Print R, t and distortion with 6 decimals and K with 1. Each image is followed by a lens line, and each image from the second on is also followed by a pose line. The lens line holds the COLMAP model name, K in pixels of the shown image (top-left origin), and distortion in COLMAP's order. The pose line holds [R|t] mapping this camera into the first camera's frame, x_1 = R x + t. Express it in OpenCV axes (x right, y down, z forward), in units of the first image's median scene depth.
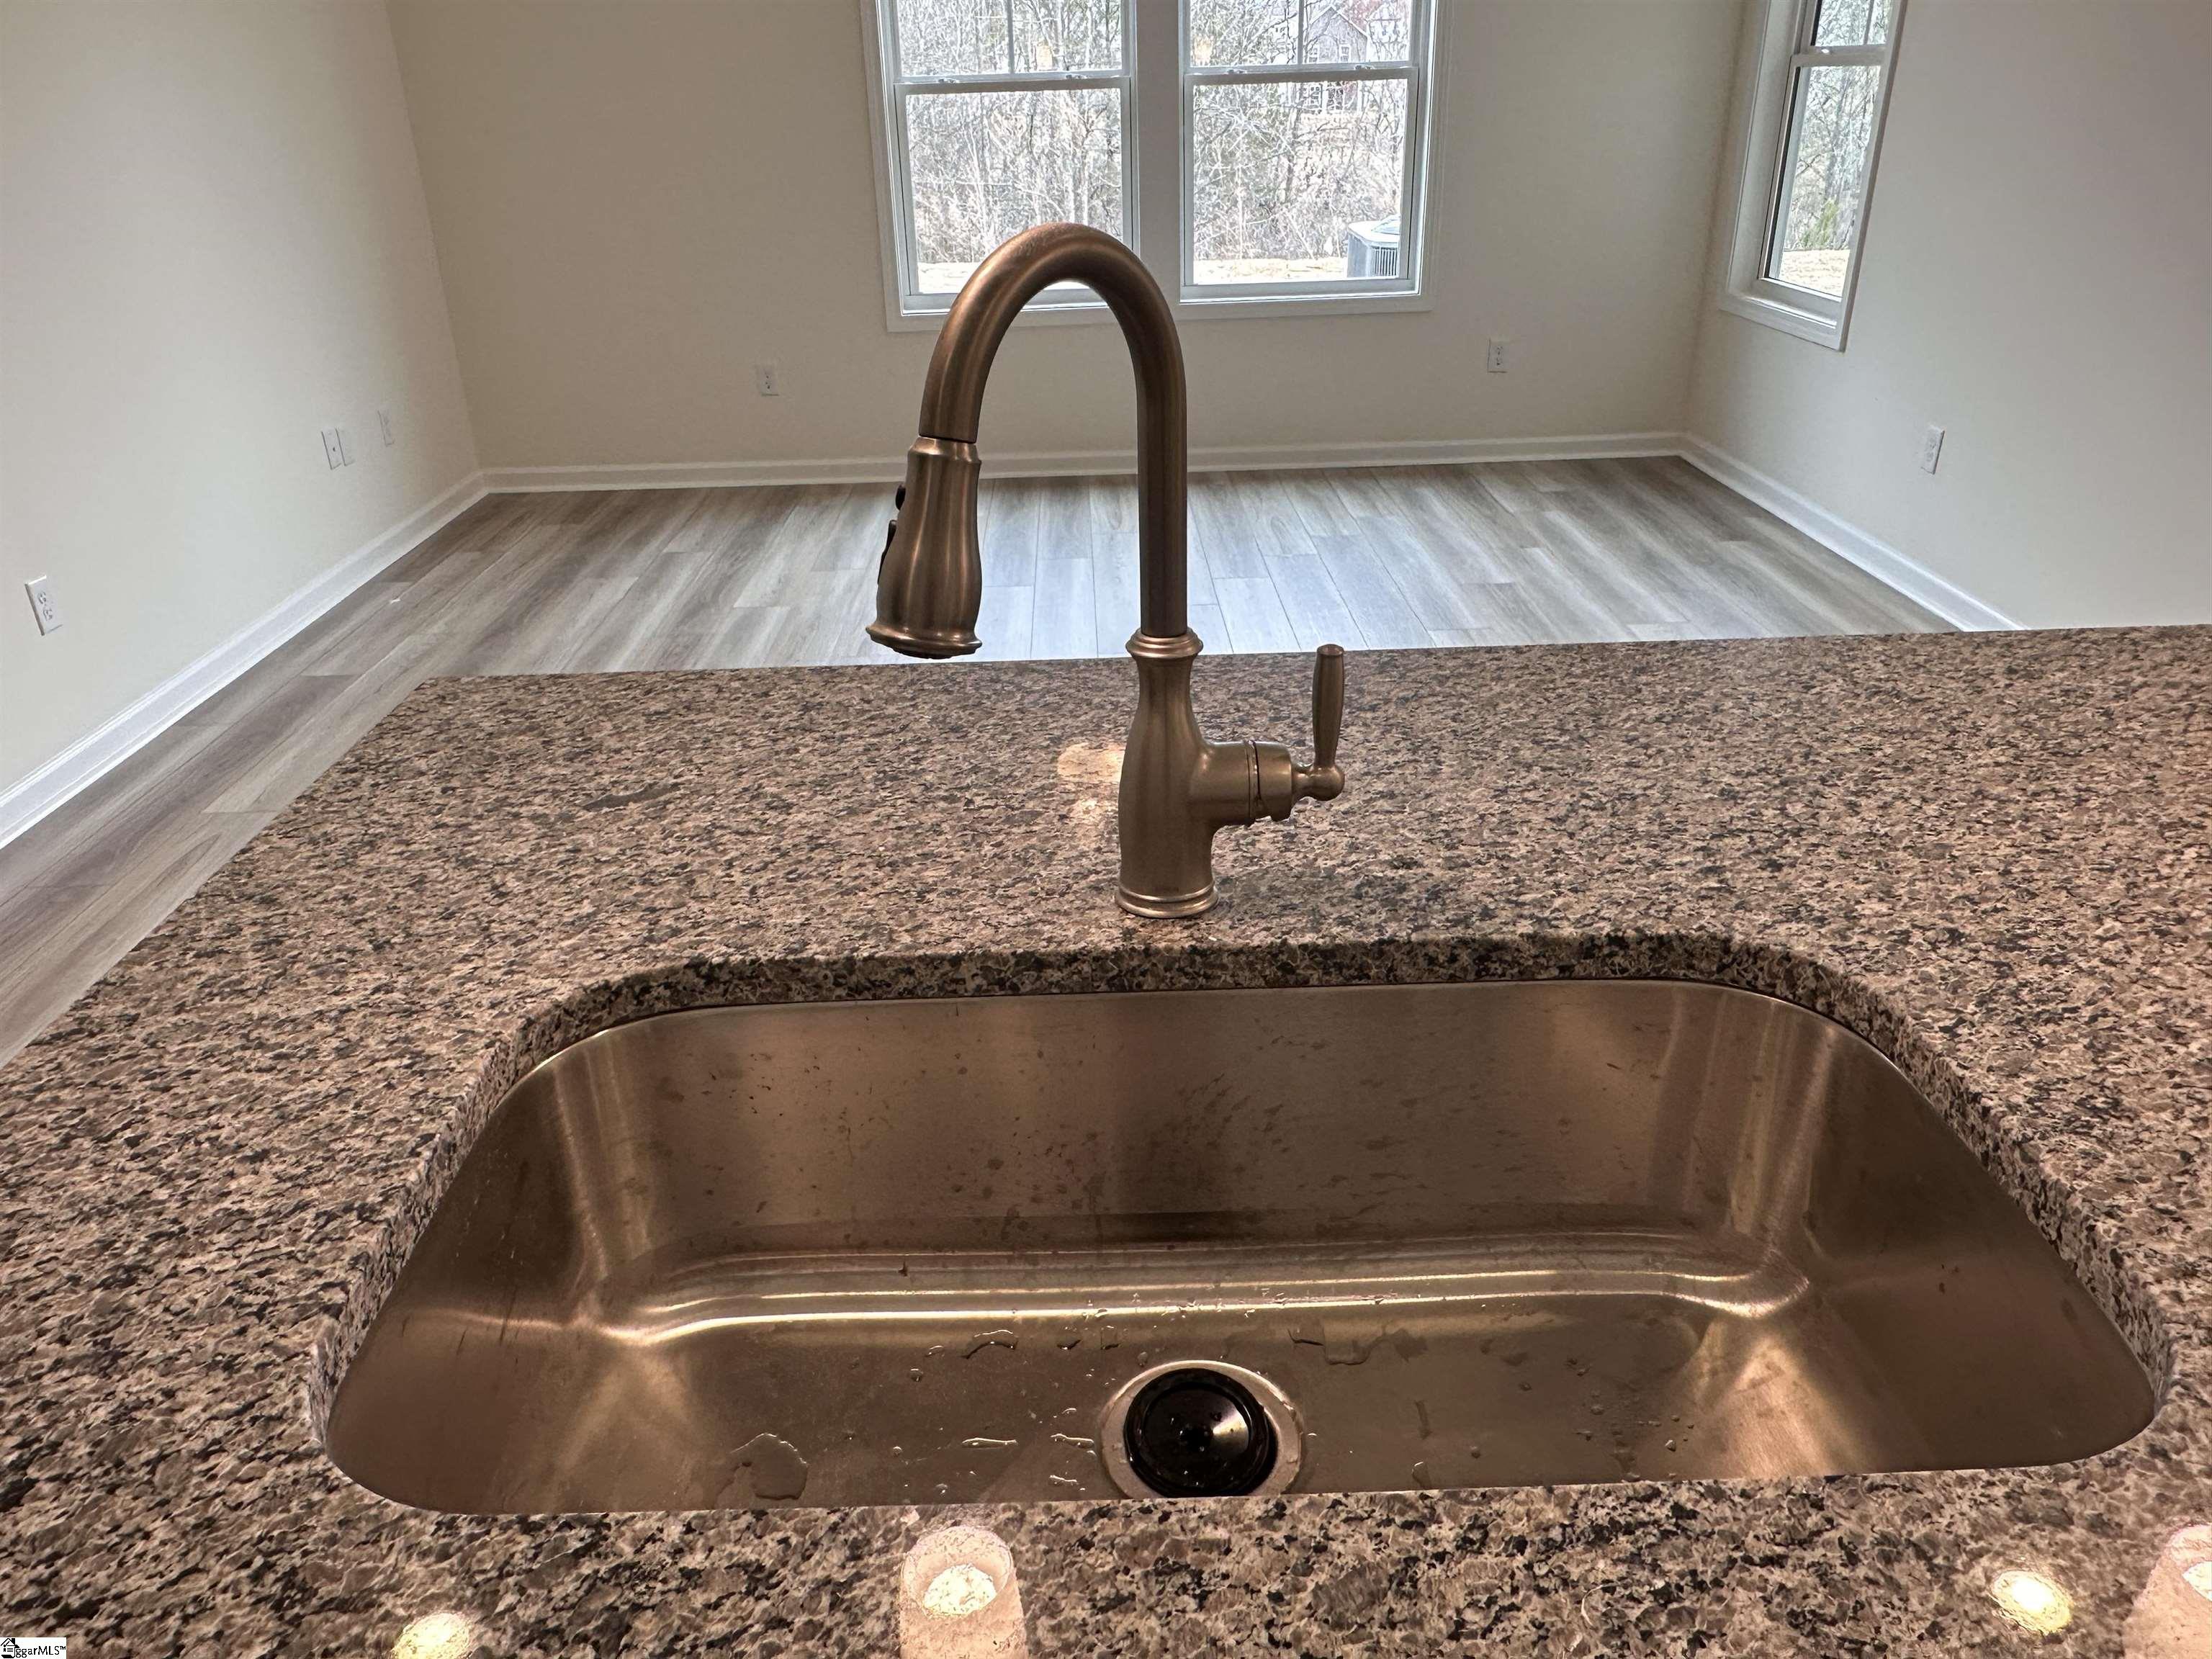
lens RADIAL K [[1562.9, 0, 1093.8], [0, 1562.9, 843.1], [0, 0, 1]] dist [-0.002625, -0.001575]
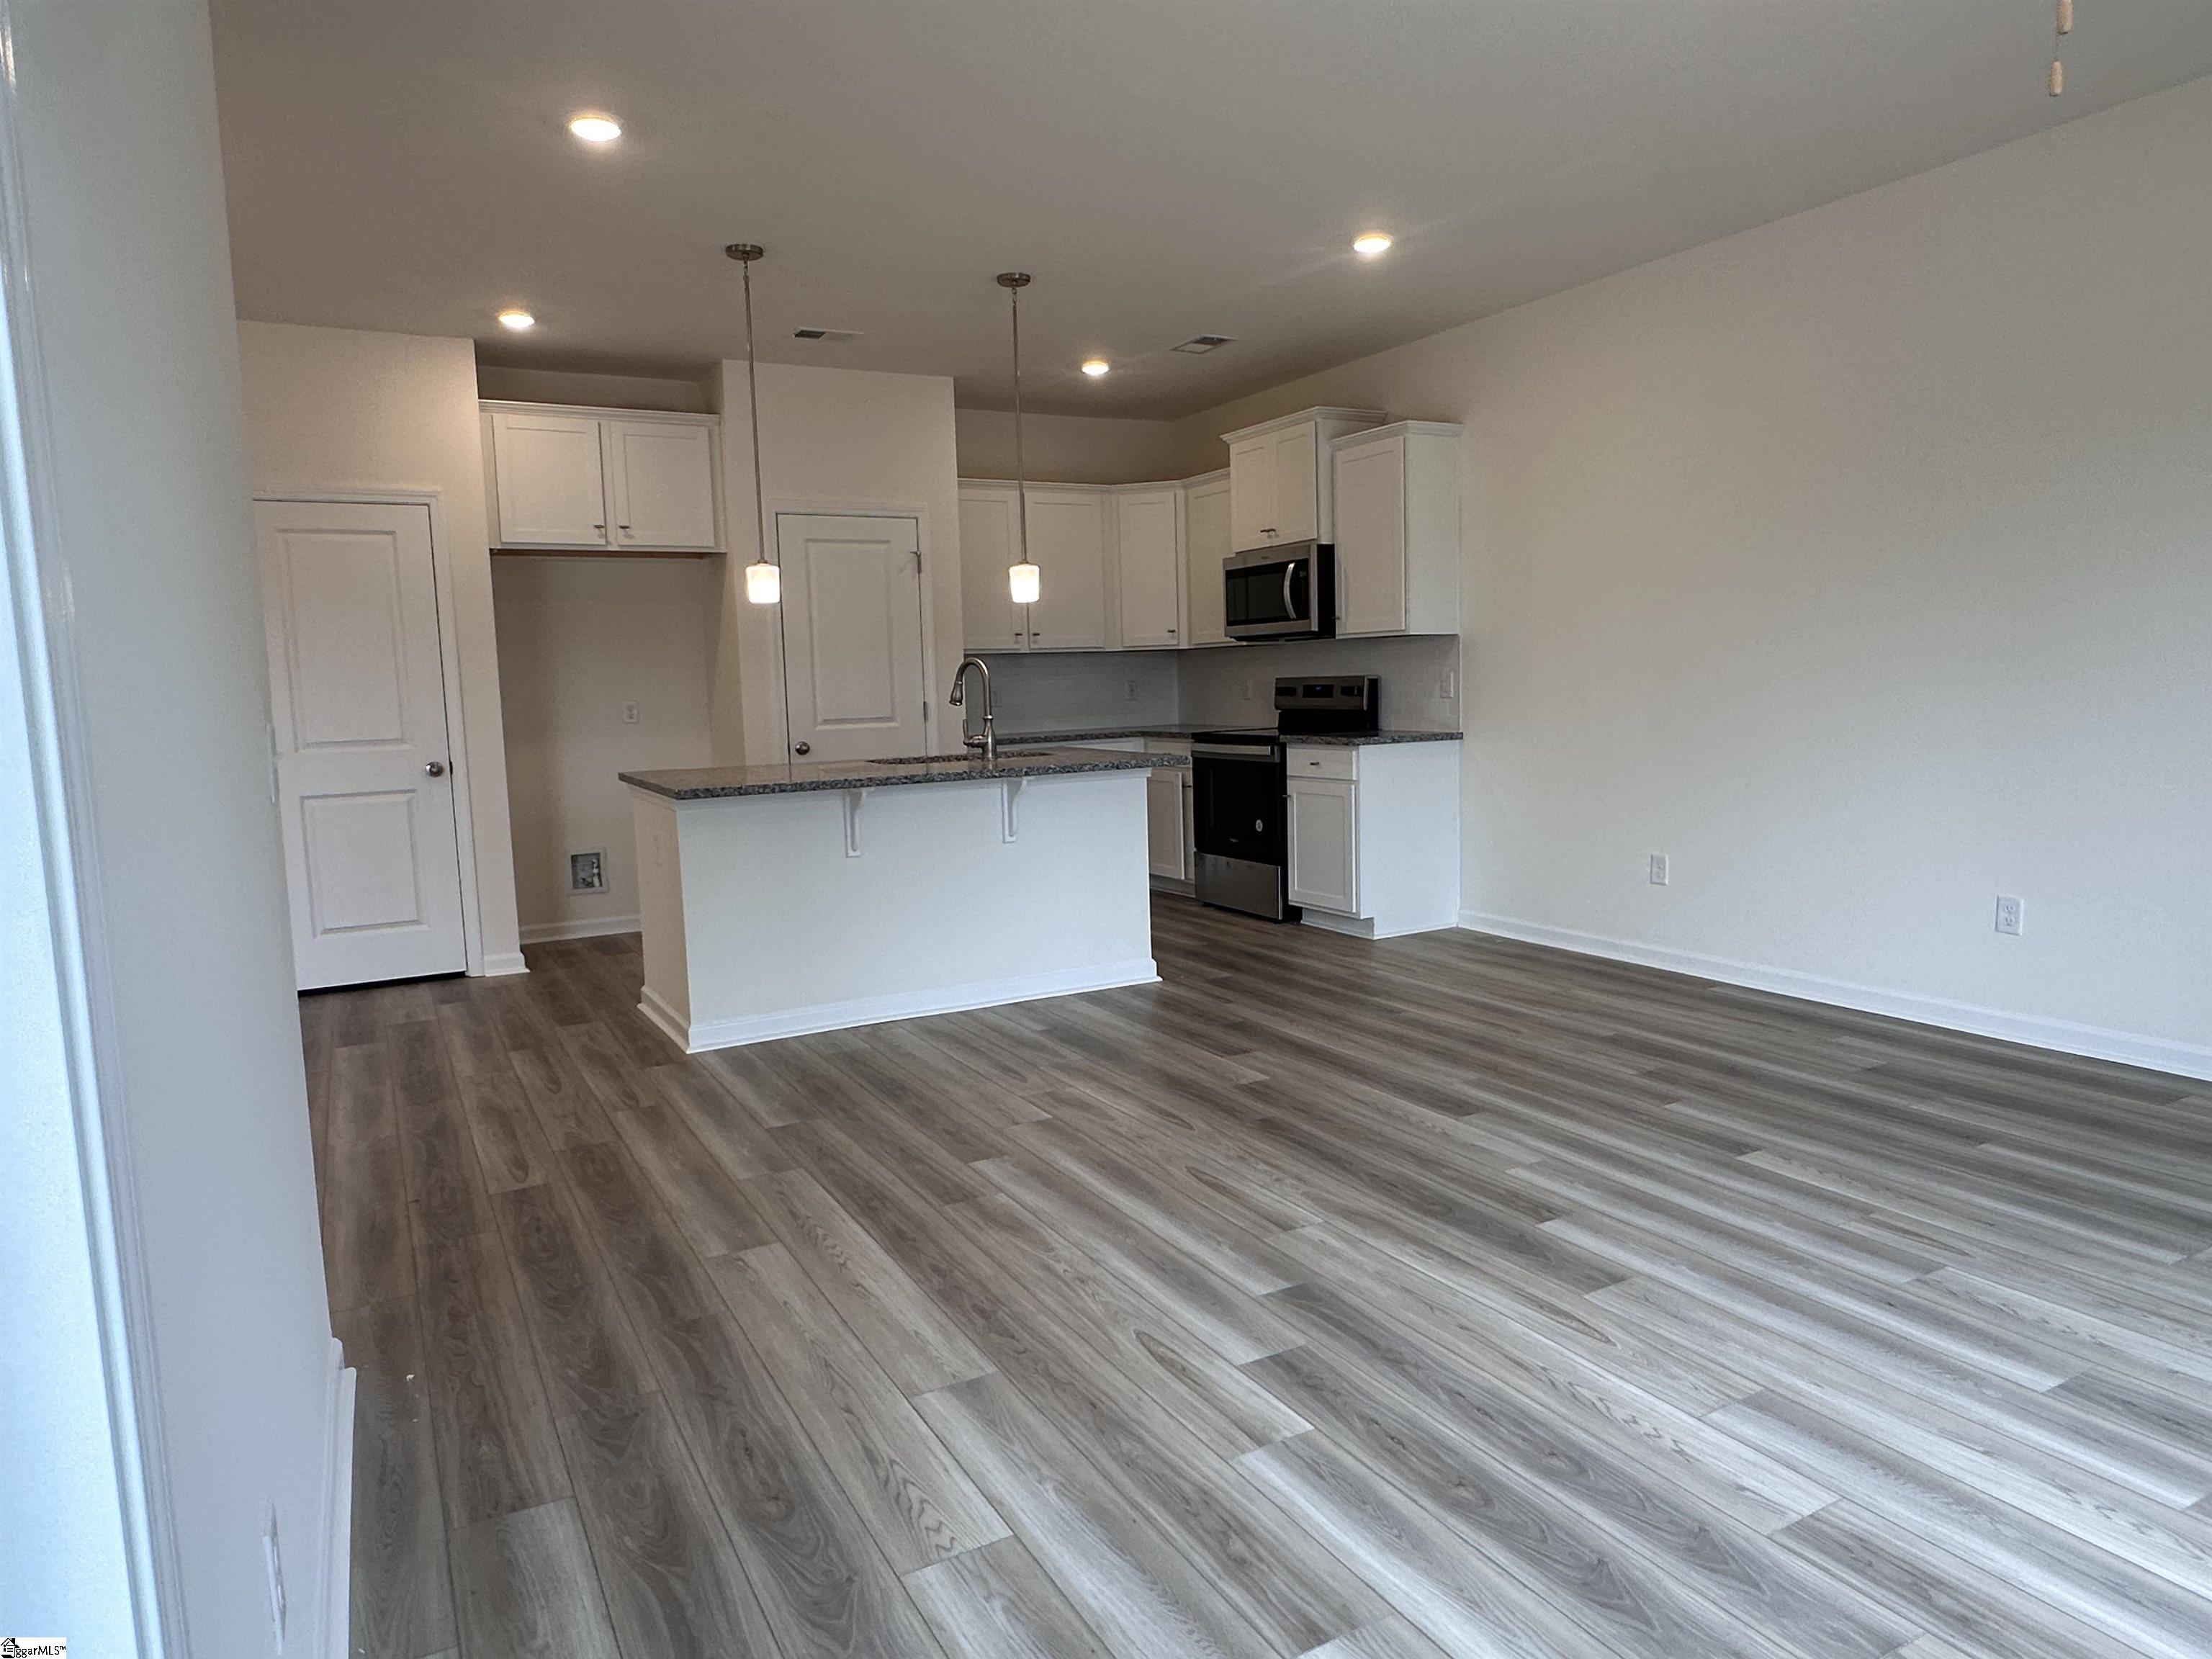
lens RADIAL K [[1371.0, 0, 1102.3], [0, 1371.0, 826.5], [0, 0, 1]] dist [0.000625, -0.001514]
pose [[-0.882764, 0.106304, -0.457631, 2.133480], [-0.155231, 0.853364, 0.497668, -2.467992], [0.443430, 0.510362, -0.736818, 5.240690]]
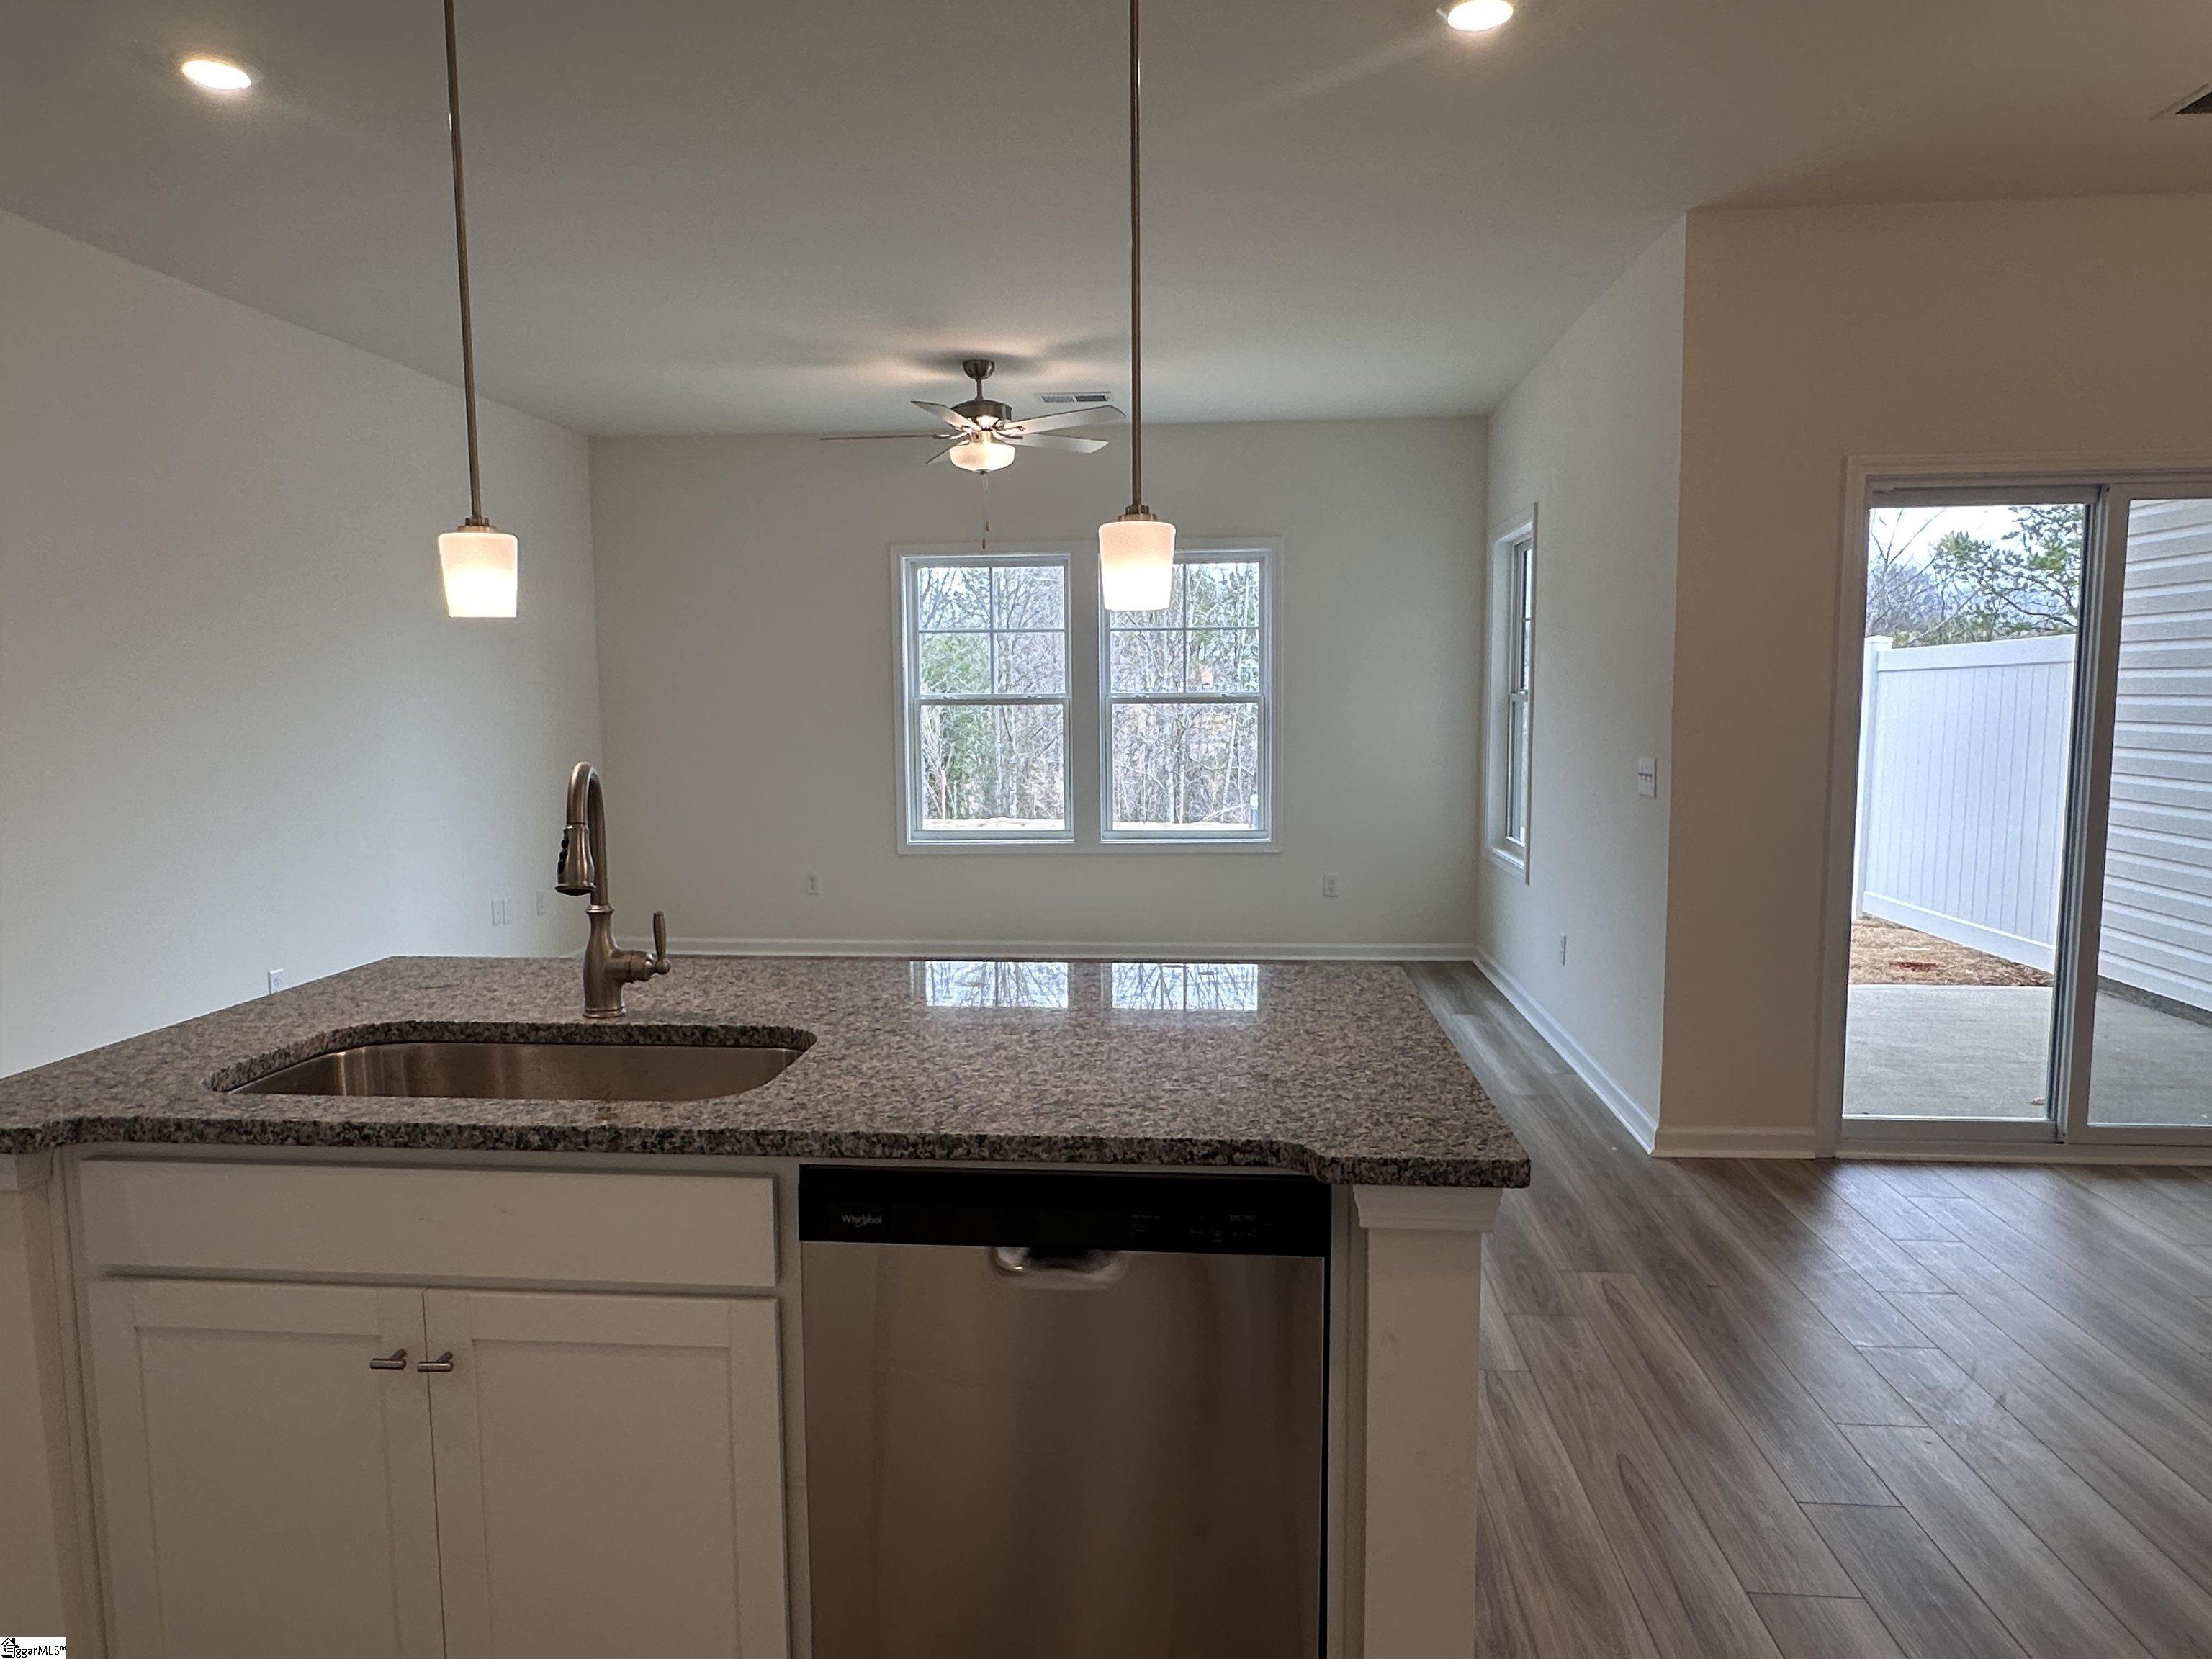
lens RADIAL K [[1395.3, 0, 1106.0], [0, 1395.3, 829.5], [0, 0, 1]] dist [-0.003054, 0.001958]
pose [[0.995272, 0.029599, -0.092502, 1.020996], [-0.059865, 0.936946, -0.344307, 0.468057], [0.076478, 0.348217, 0.934289, -1.107419]]
